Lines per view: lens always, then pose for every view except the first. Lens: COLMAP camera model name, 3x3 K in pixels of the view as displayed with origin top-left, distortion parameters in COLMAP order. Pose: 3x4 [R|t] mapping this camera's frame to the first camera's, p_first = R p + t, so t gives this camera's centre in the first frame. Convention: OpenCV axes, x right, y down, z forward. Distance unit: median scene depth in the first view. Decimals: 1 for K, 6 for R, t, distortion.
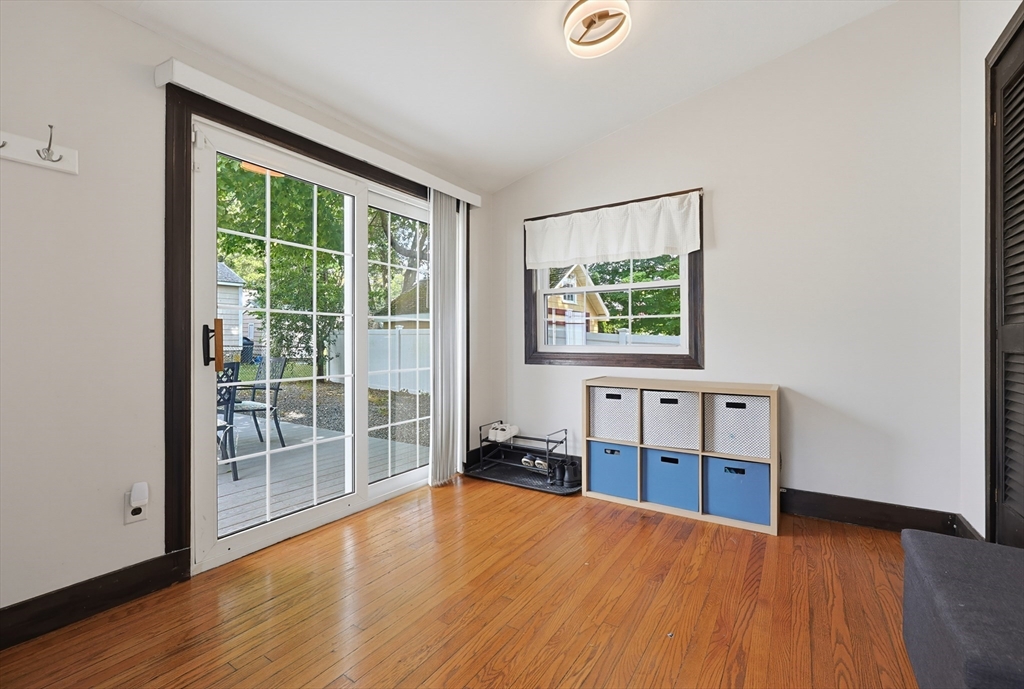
lens RADIAL K [[441.6, 0, 517.7], [0, 441.6, 341.8], [0, 0, 1]] dist [-0.000875, 0.000185]
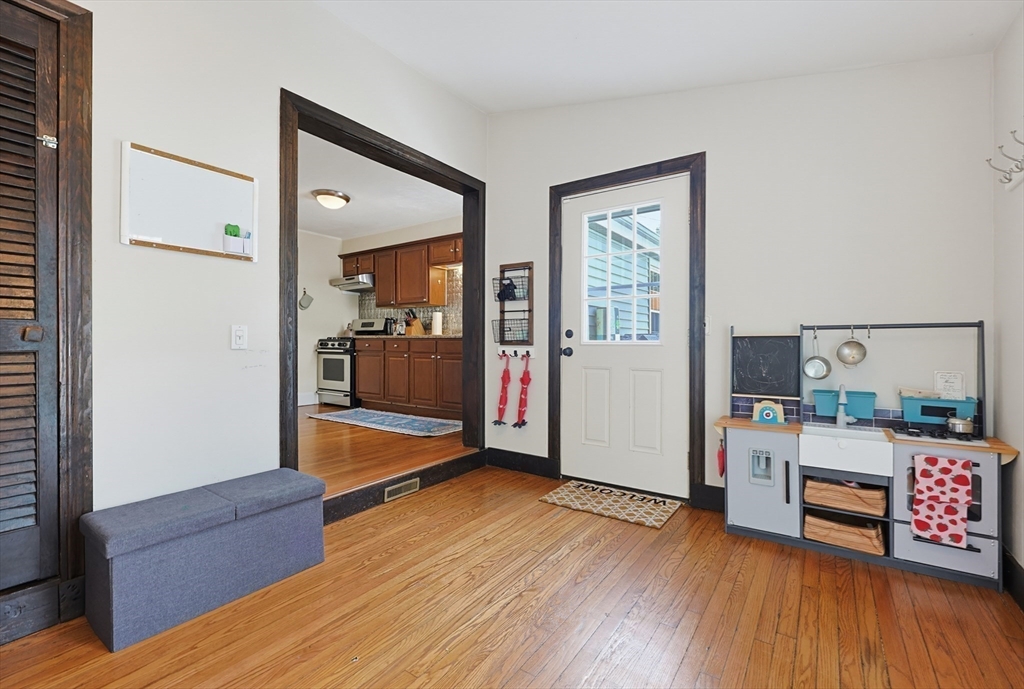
lens RADIAL K [[441.6, 0, 535.7], [0, 441.6, 340.5], [0, 0, 1]] dist [-0.000875, 0.000185]
pose [[-0.999961, 0.001266, 0.008770, -0.021315], [0.001257, 0.999999, -0.001085, 0.002225], [-0.008771, -0.001074, -0.999961, 1.083890]]
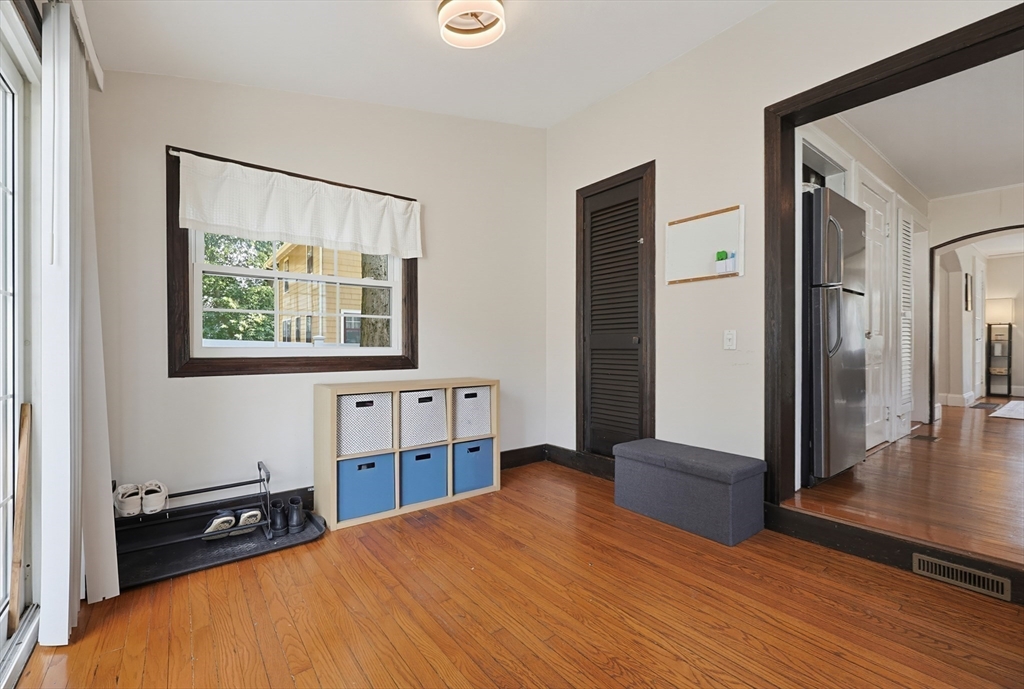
lens RADIAL K [[441.6, 0, 517.6], [0, 441.6, 346.2], [0, 0, 1]] dist [-0.000875, 0.000185]
pose [[0.327642, 0.000888, 0.944802, -0.547323], [0.000716, 0.999999, -0.001188, 0.009553], [-0.944802, 0.001065, 0.327641, 0.438618]]
